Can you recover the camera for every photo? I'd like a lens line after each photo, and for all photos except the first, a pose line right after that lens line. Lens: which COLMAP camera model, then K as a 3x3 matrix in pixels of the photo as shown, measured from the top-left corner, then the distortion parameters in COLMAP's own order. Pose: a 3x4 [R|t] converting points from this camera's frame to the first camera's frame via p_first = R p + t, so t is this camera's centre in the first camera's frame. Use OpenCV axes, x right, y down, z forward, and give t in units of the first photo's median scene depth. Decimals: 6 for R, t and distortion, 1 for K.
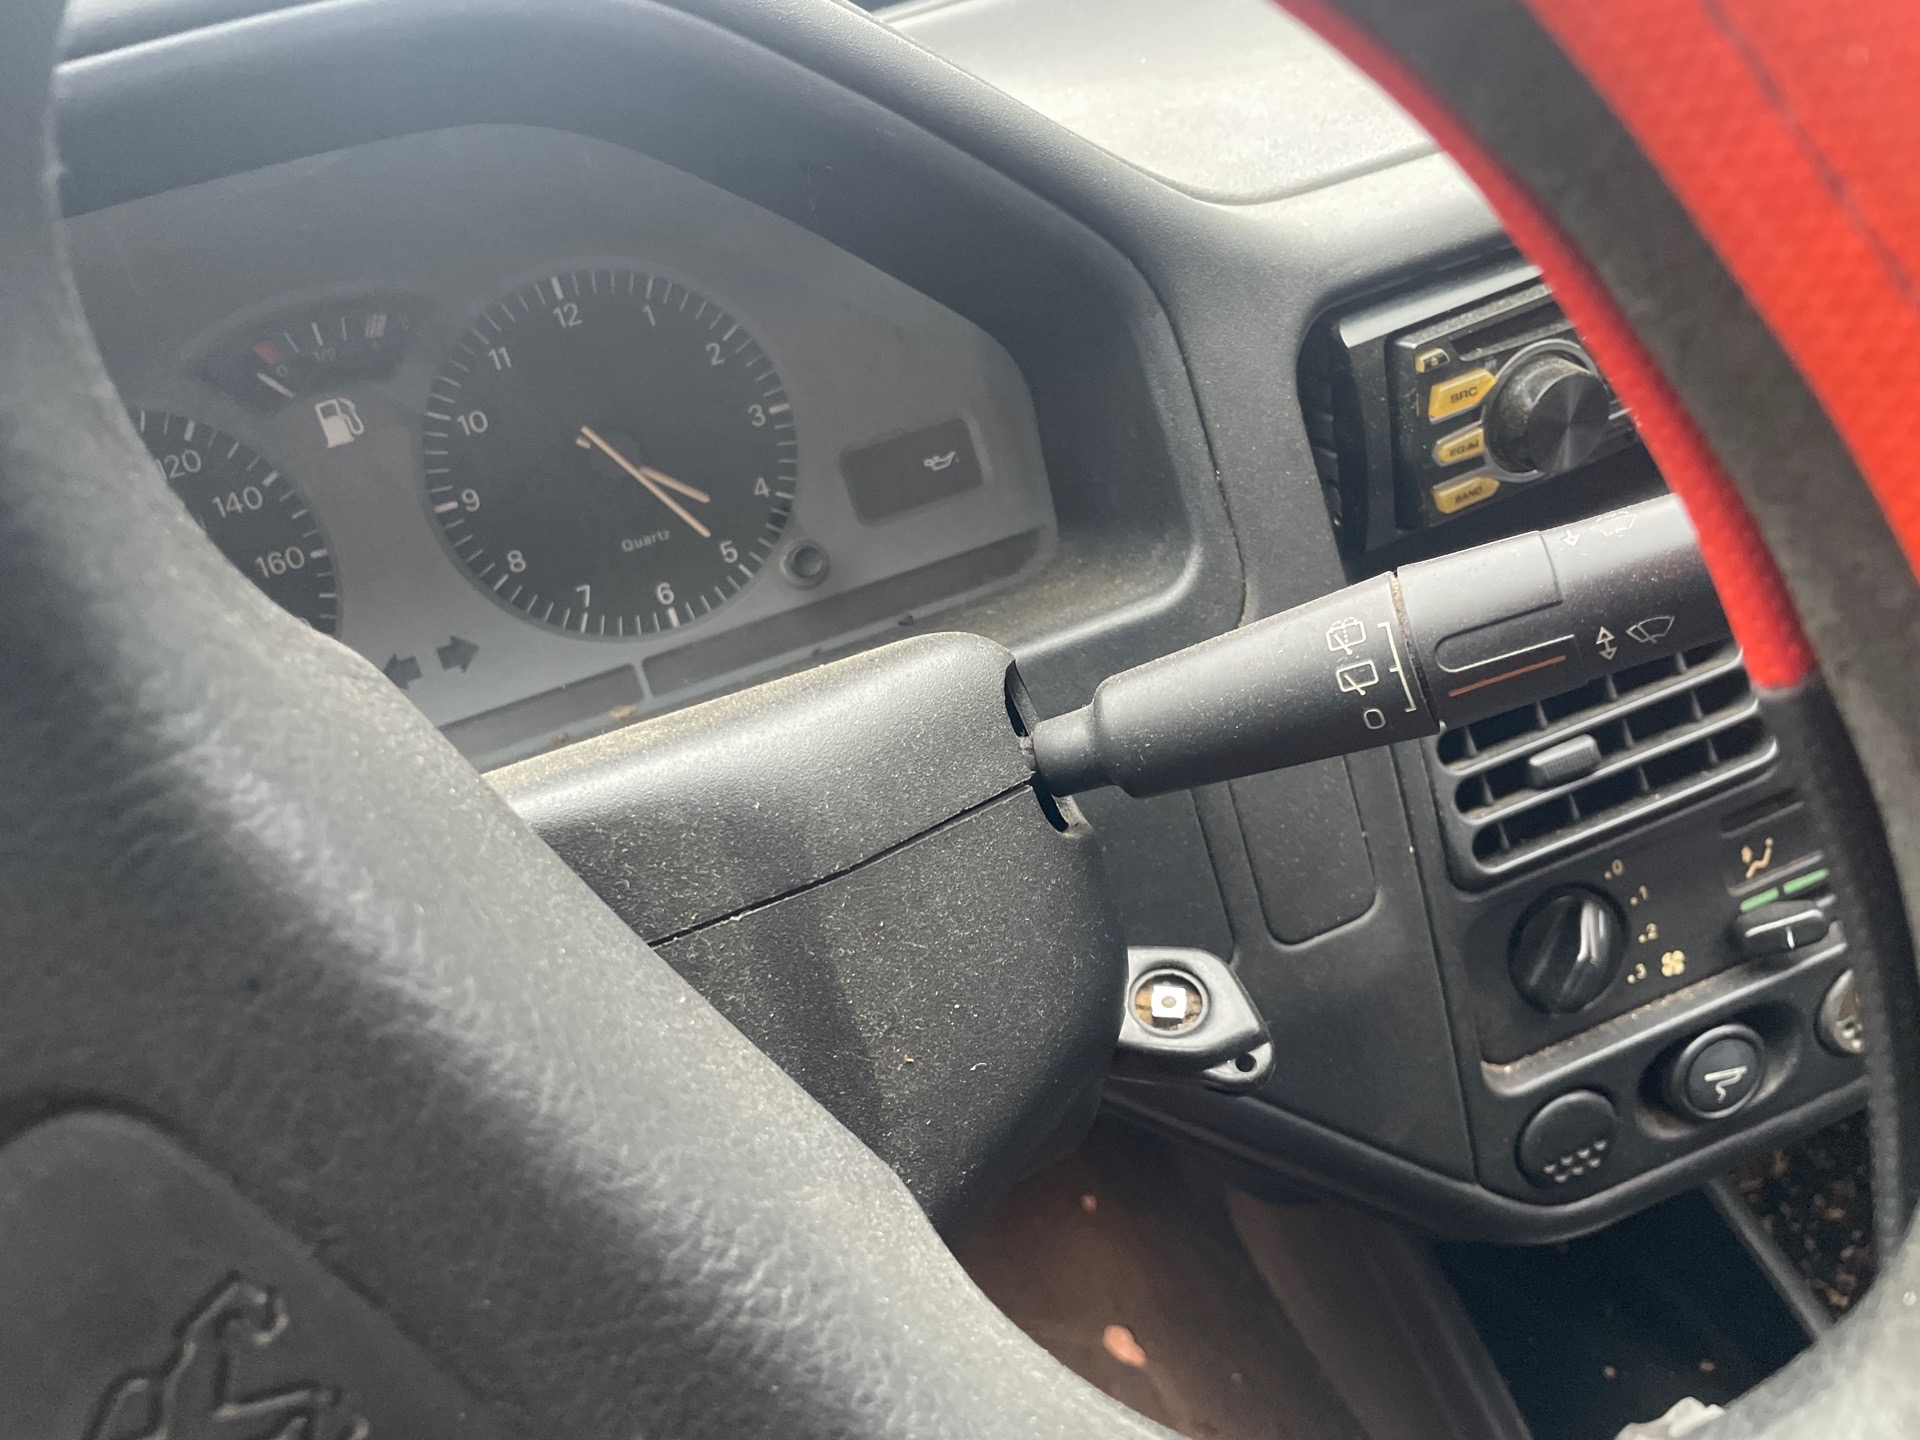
lens RADIAL K [[1450.6, 0, 995.9], [0, 1450.6, 729.8], [0, 0, 1]] dist [0.080290, -0.104808]
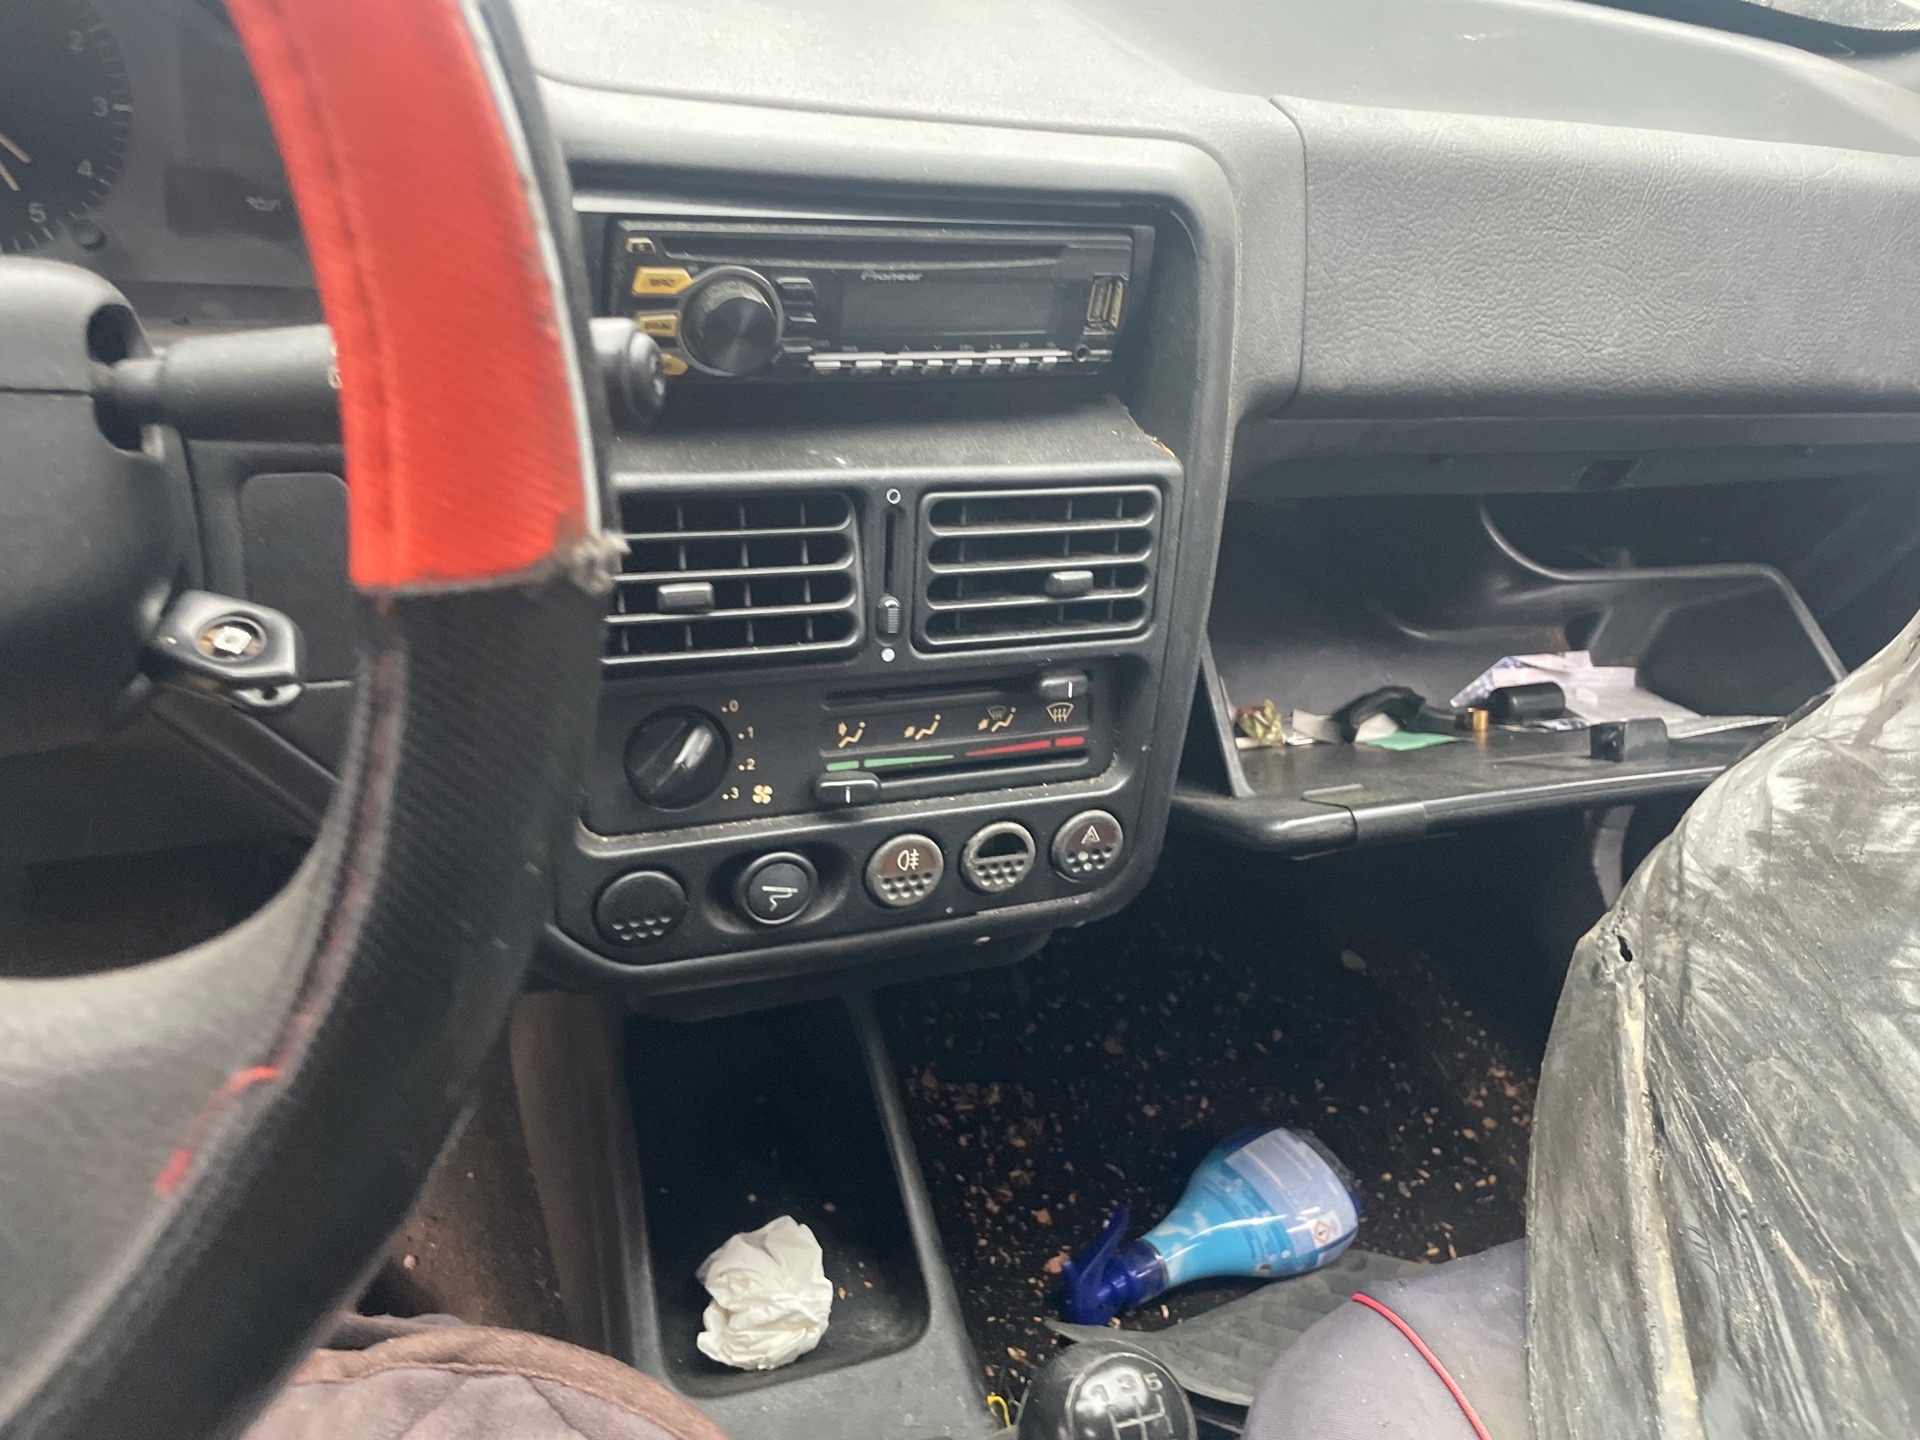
lens RADIAL K [[1450.6, 0, 980.1], [0, 1450.6, 725.4], [0, 0, 1]] dist [0.080290, -0.104808]
pose [[0.931179, 0.273083, 0.241519, 0.321002], [-0.274926, 0.961094, -0.026717, 0.084371], [-0.239418, -0.041521, 0.970028, -0.268487]]
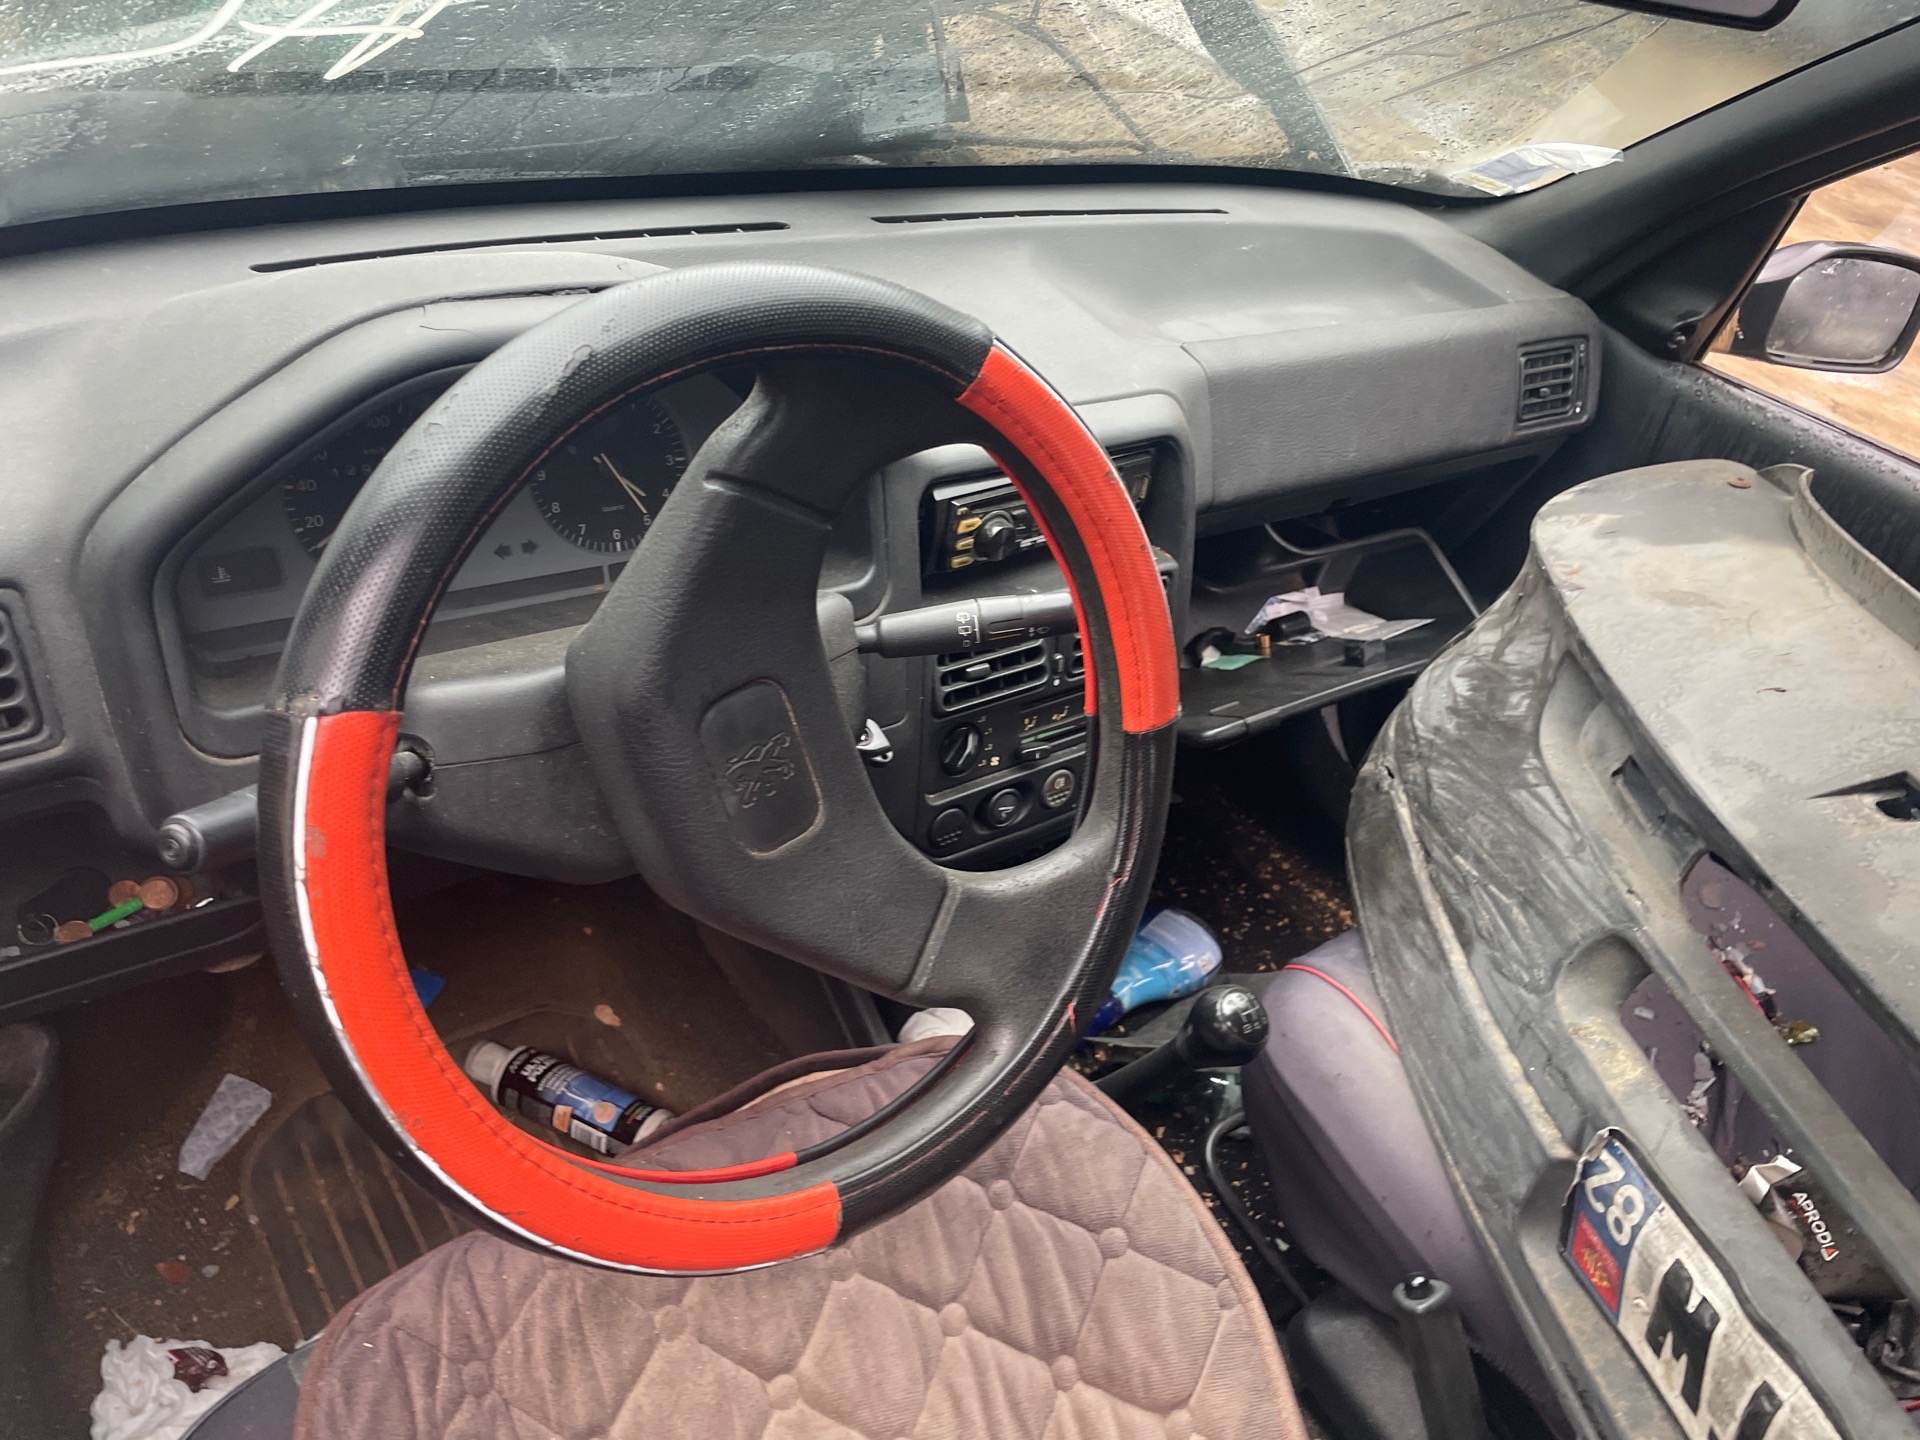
lens RADIAL K [[1450.6, 0, 965.1], [0, 1450.6, 735.6], [0, 0, 1]] dist [0.080290, -0.104808]
pose [[0.872909, 0.121222, 0.472584, -0.743647], [-0.146955, 0.988984, 0.017758, 0.082552], [-0.465225, -0.084949, 0.881107, -1.122323]]
